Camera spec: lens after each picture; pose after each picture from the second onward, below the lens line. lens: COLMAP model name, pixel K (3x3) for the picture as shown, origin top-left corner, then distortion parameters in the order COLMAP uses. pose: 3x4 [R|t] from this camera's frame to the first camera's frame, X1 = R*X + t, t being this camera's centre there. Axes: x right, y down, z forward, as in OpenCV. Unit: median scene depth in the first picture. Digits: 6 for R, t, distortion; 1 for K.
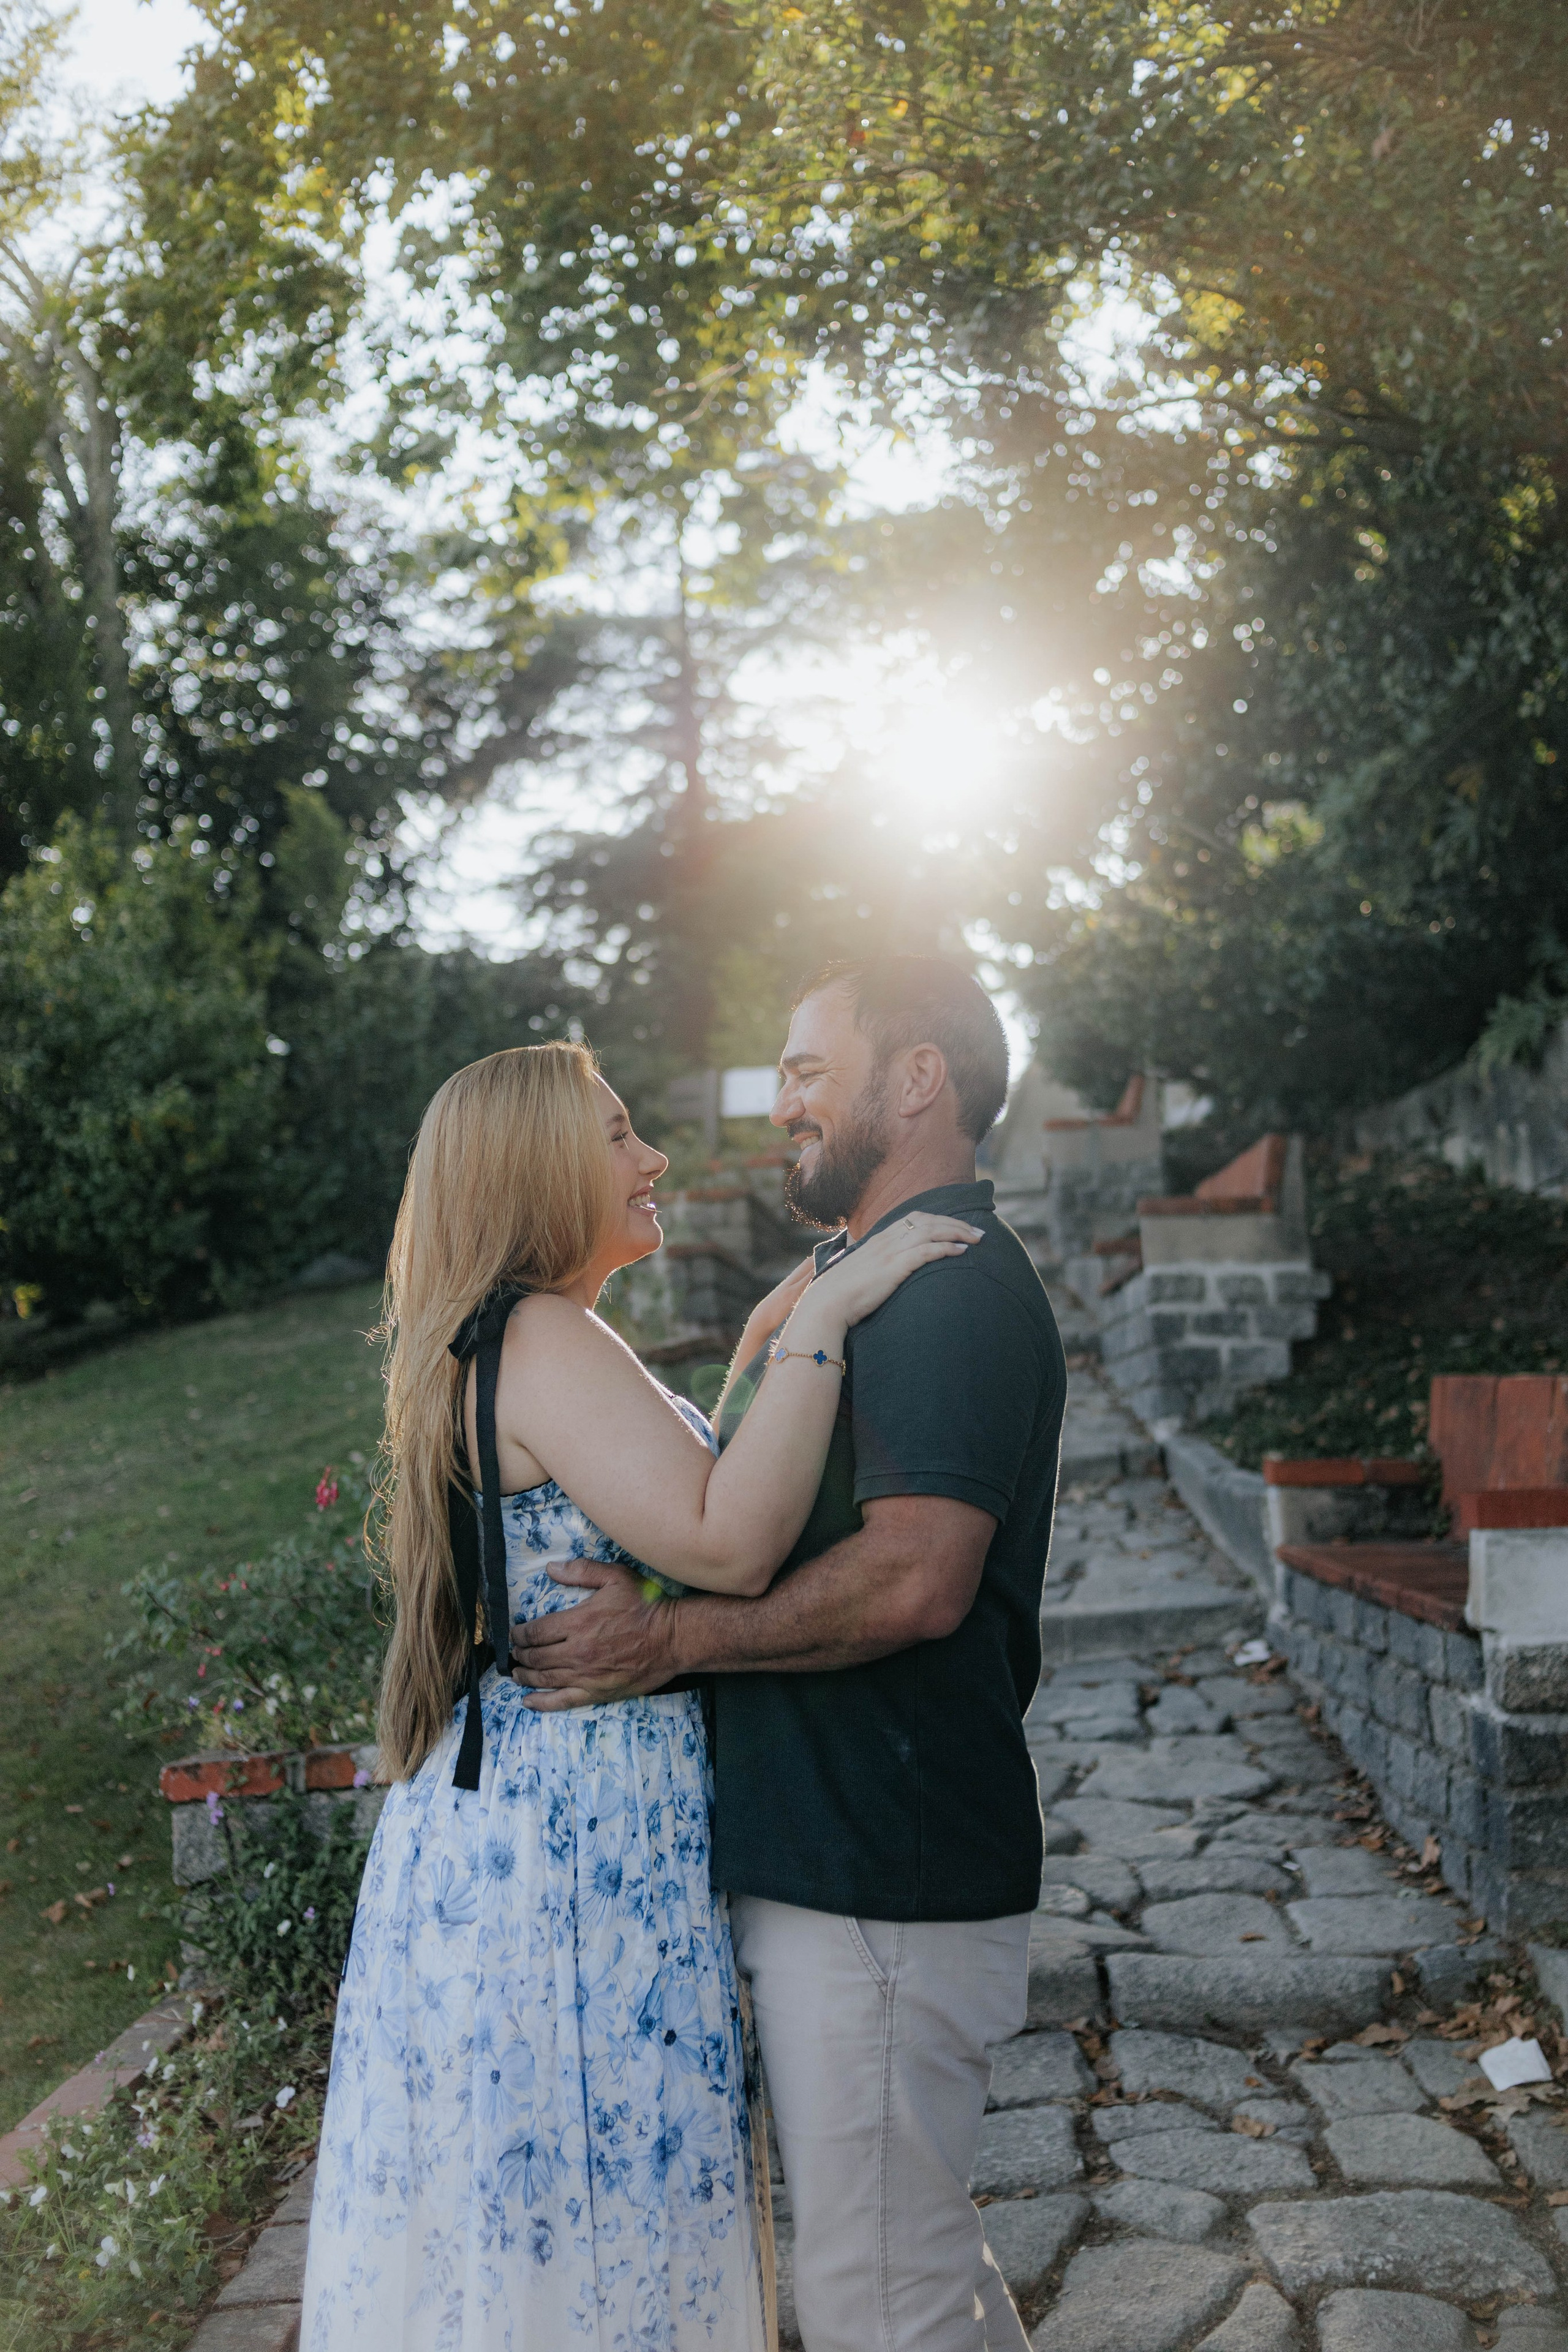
lens RADIAL K [[2290.8, 0, 792.4], [0, 2290.8, 1167.6], [0, 0, 1]] dist [-0.010036, 0.026225]
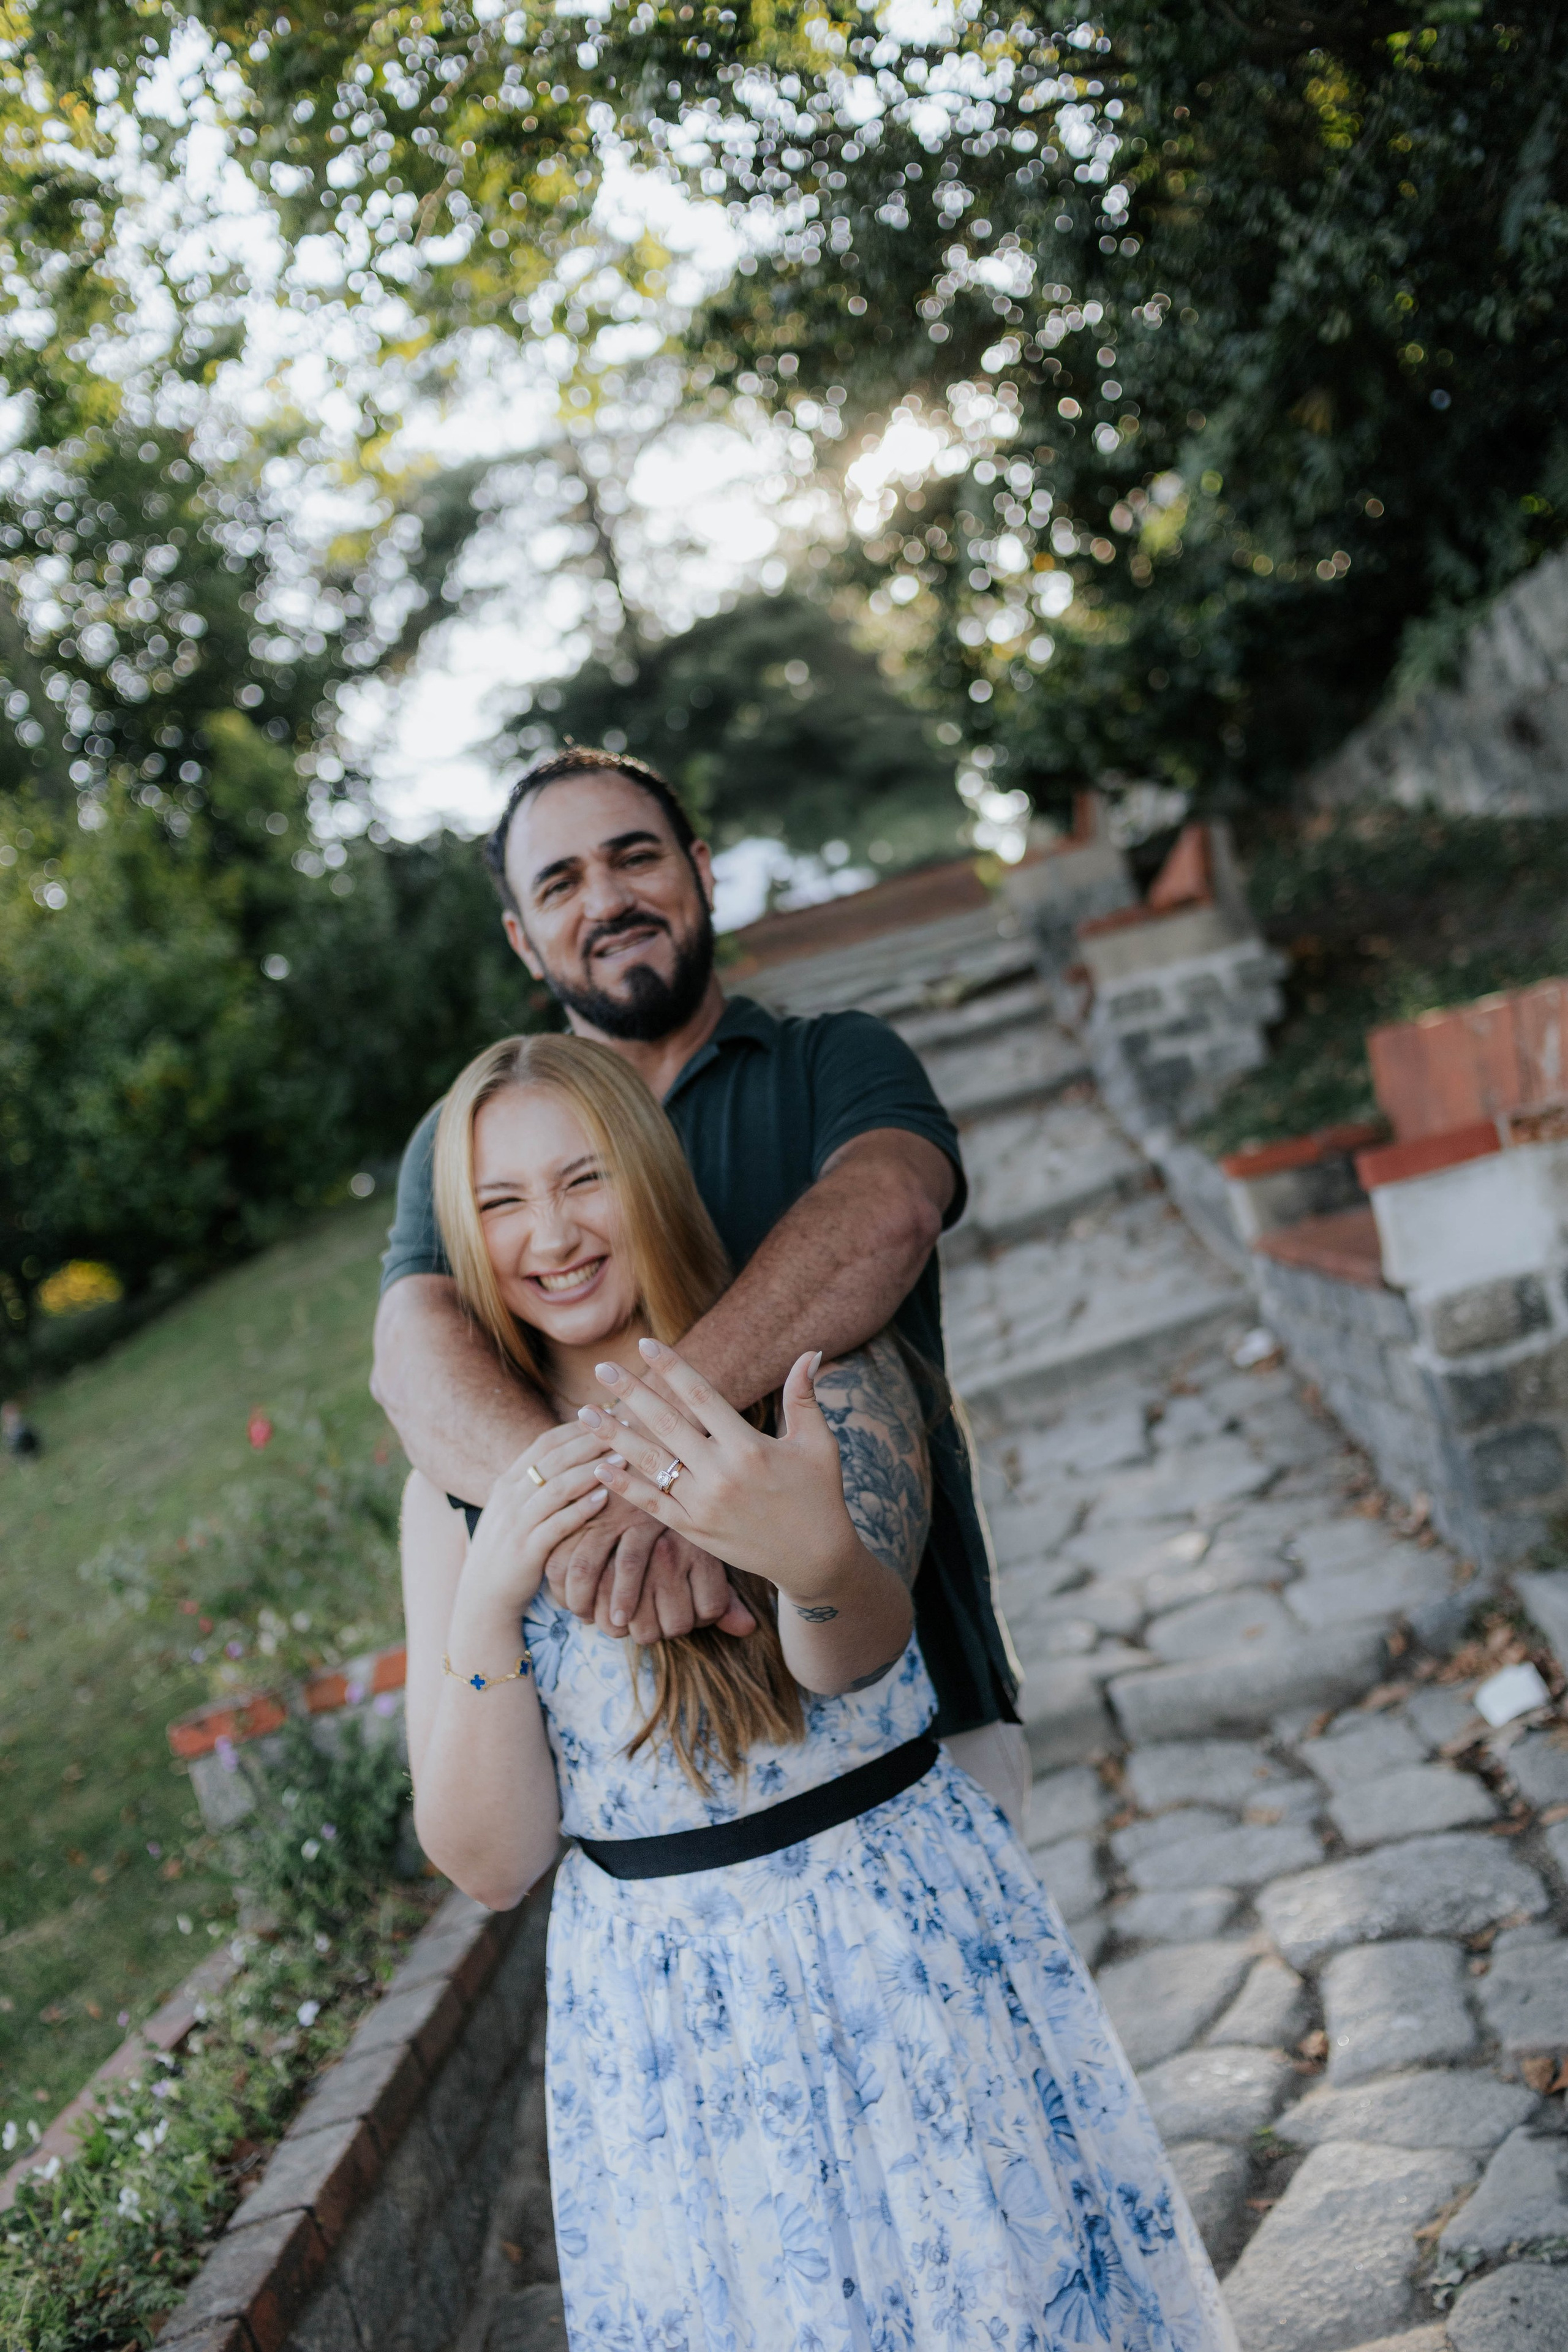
lens RADIAL K [[2301.6, 0, 794.3], [0, 2301.6, 1173.4], [0, 0, 1]] dist [0.001951, 0.005600]
pose [[0.968515, -0.245188, -0.043134, 0.039427], [0.248128, 0.964803, 0.087103, 0.000541], [0.020259, -0.095063, 0.995265, 0.000320]]
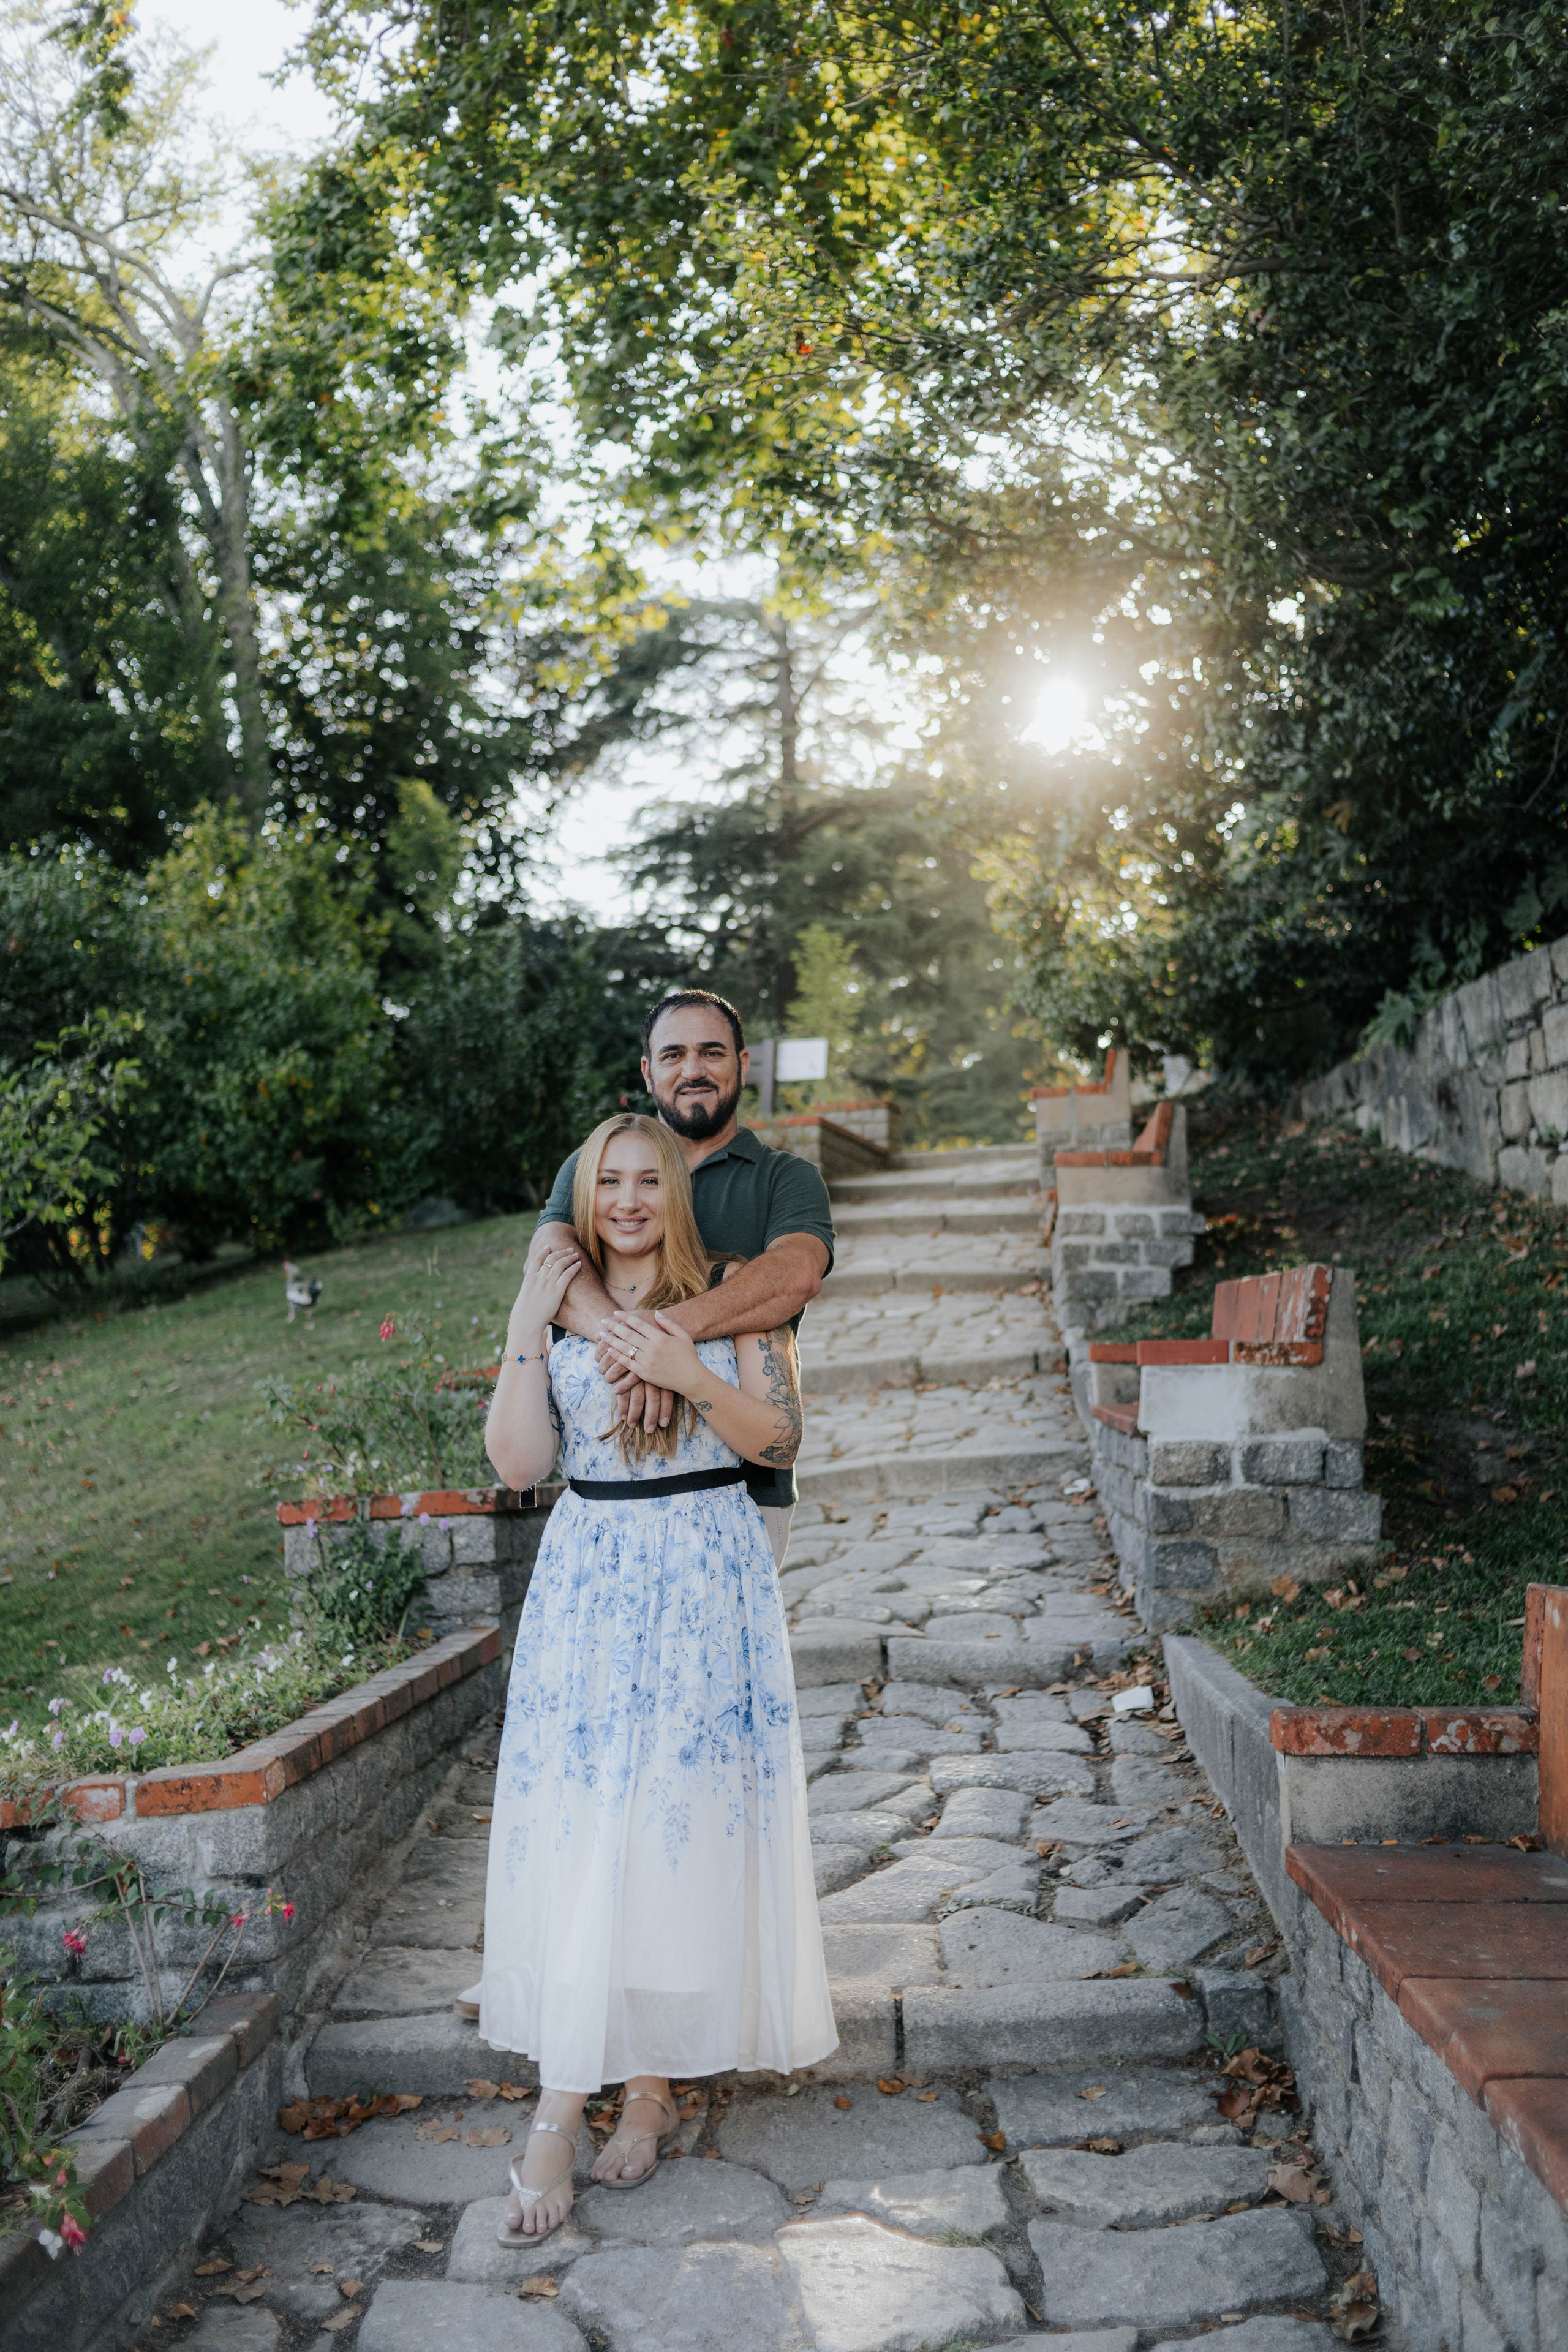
lens RADIAL K [[2301.6, 0, 794.3], [0, 2301.6, 1173.4], [0, 0, 1]] dist [0.001951, 0.005600]
pose [[0.998610, 0.012902, -0.051096, 0.058257], [-0.011945, 0.999748, 0.018999, 0.002124], [0.051328, -0.018362, 0.998513, -0.207505]]
